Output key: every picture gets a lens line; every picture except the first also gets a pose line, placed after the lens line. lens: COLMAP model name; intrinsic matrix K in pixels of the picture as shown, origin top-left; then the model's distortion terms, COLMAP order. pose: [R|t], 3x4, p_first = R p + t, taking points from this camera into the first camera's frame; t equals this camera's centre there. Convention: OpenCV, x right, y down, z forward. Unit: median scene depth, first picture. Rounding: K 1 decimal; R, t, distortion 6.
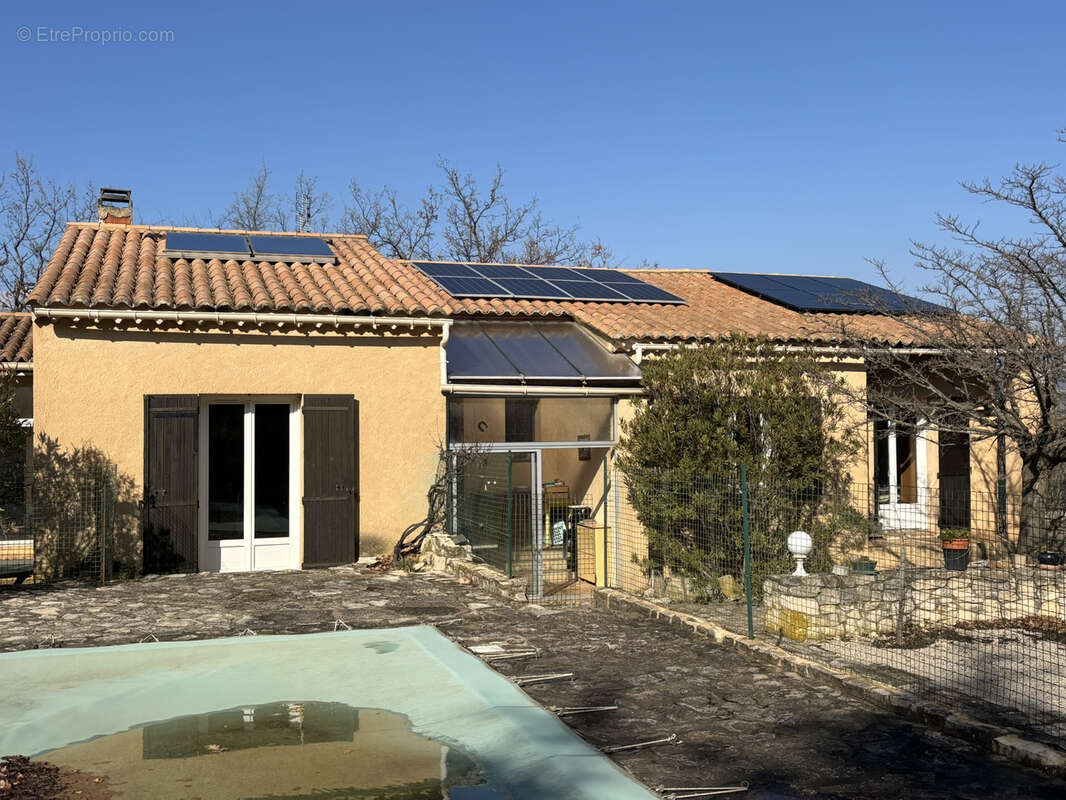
lens RADIAL K [[1099.6, 0, 533.0], [0, 1099.6, 400.0], [0, 0, 1]] dist [0.014935, -0.003138]
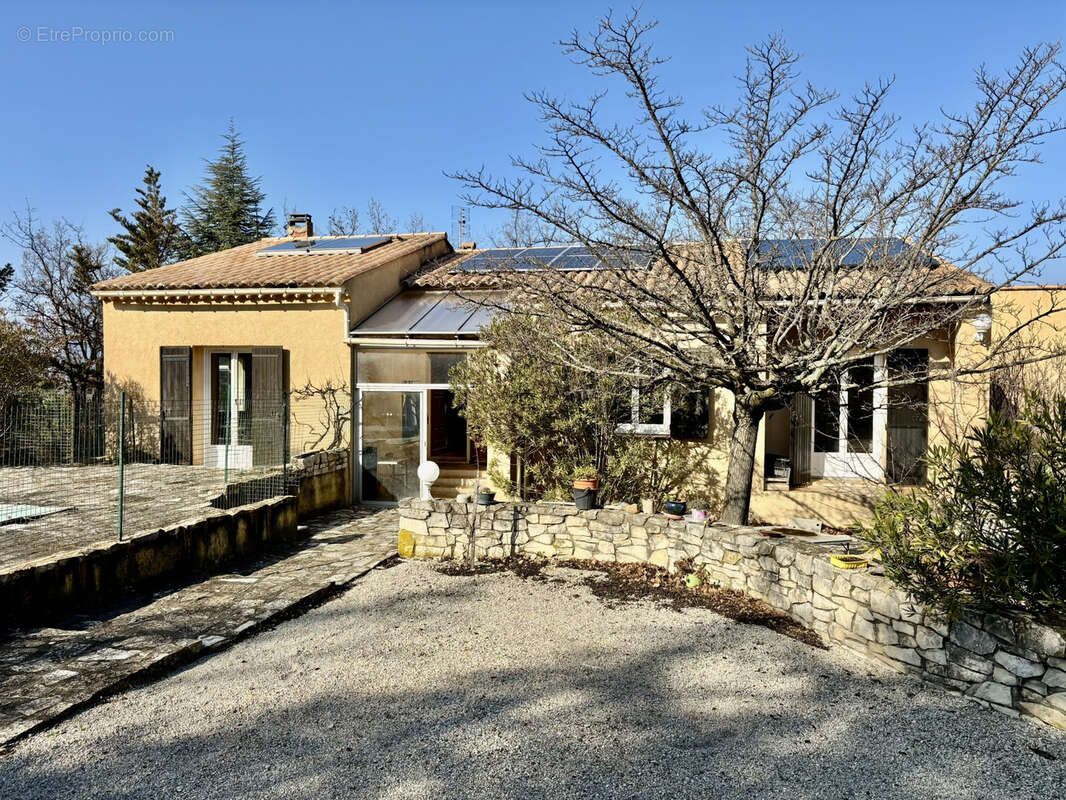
lens RADIAL K [[792.6, 0, 533.0], [0, 792.6, 400.0], [0, 0, 1]] dist [0.058177, -0.082501]
pose [[0.862031, 0.027062, -0.506133, 0.648053], [-0.002973, 0.998826, 0.048343, 0.014493], [0.506848, -0.040168, 0.861099, 0.306558]]
